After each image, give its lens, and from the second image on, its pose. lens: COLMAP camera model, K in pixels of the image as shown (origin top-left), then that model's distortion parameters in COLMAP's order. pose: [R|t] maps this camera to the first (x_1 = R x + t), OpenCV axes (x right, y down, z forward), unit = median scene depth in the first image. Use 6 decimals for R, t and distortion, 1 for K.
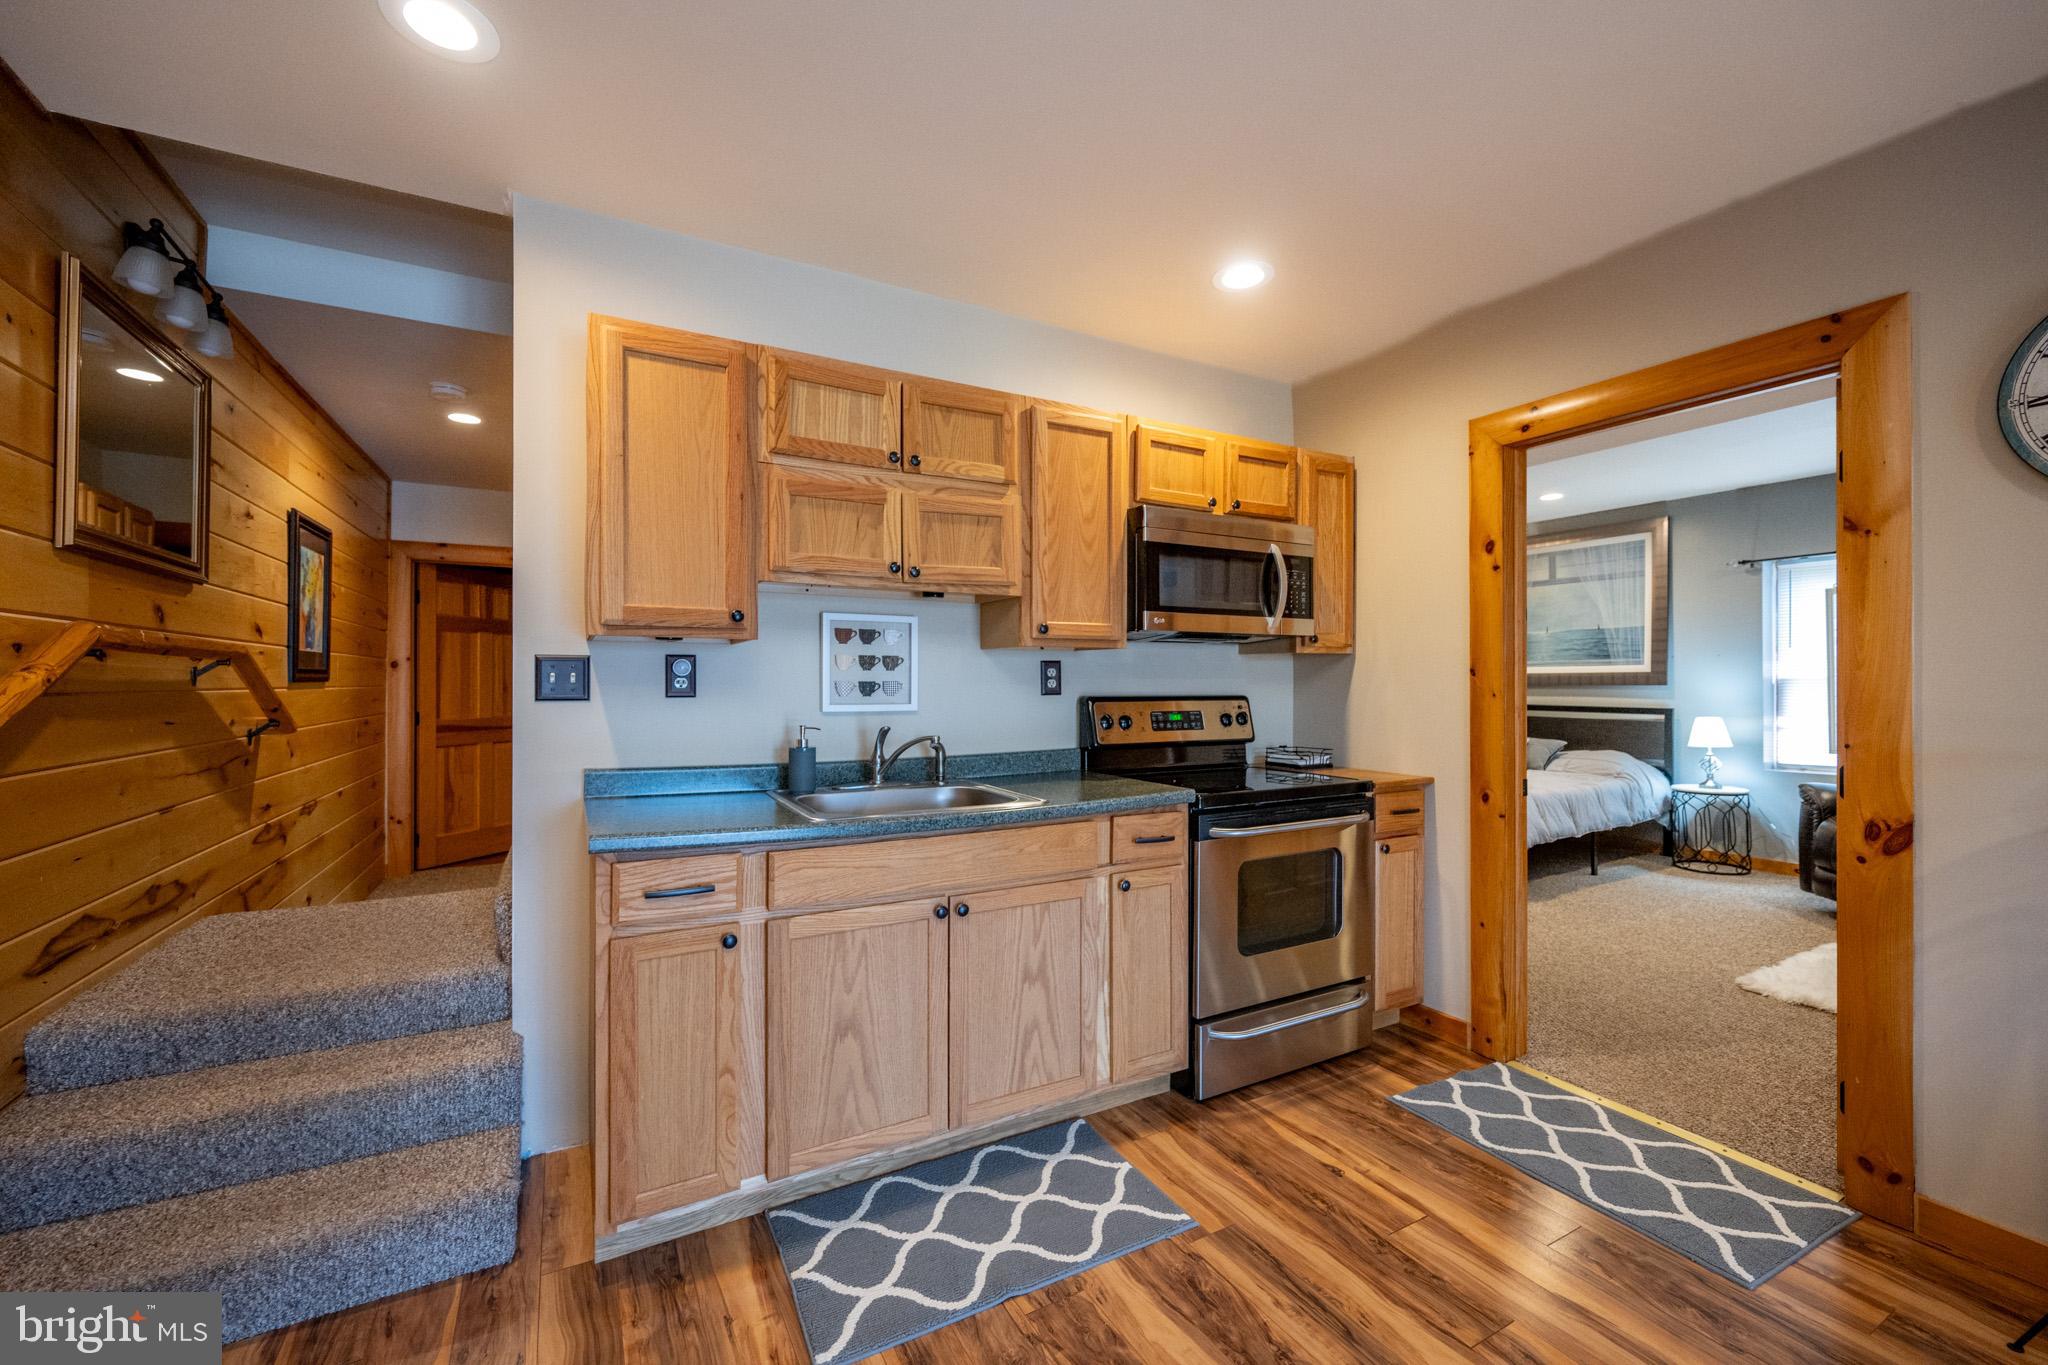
lens RADIAL K [[834.9, 0, 1031.3], [0, 834.9, 683.0], [0, 0, 1]] dist [-0.002541, 0.000263]
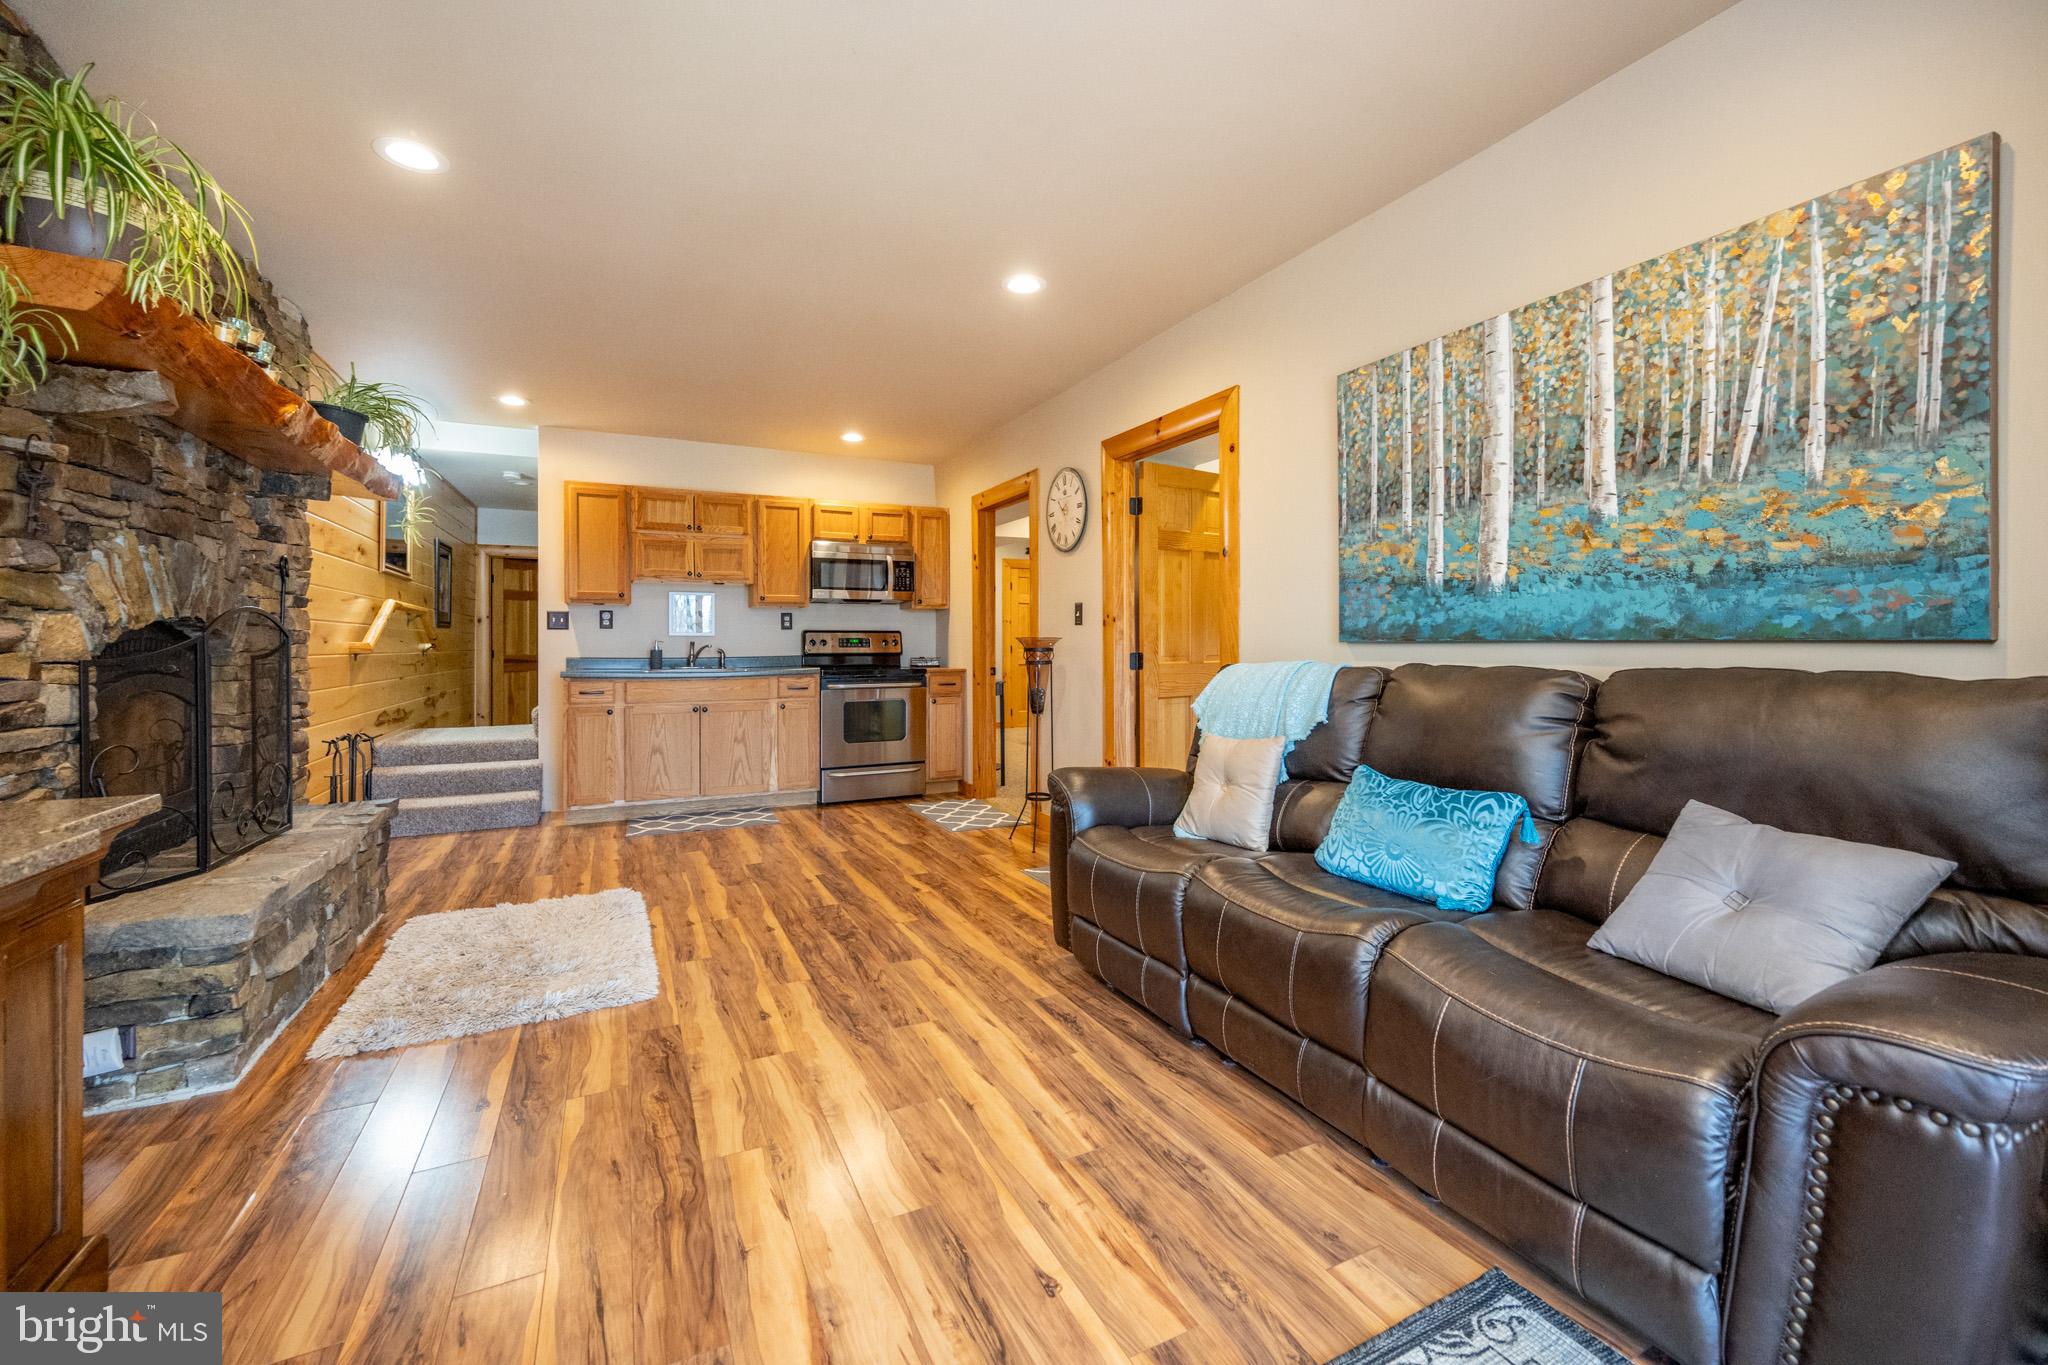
lens RADIAL K [[834.9, 0, 976.4], [0, 834.9, 645.1], [0, 0, 1]] dist [-0.002541, 0.000263]
pose [[0.995506, -0.002181, -0.094675, 0.839518], [0.002657, 0.999984, 0.004902, 0.054427], [0.094663, -0.005132, 0.995496, -1.244253]]
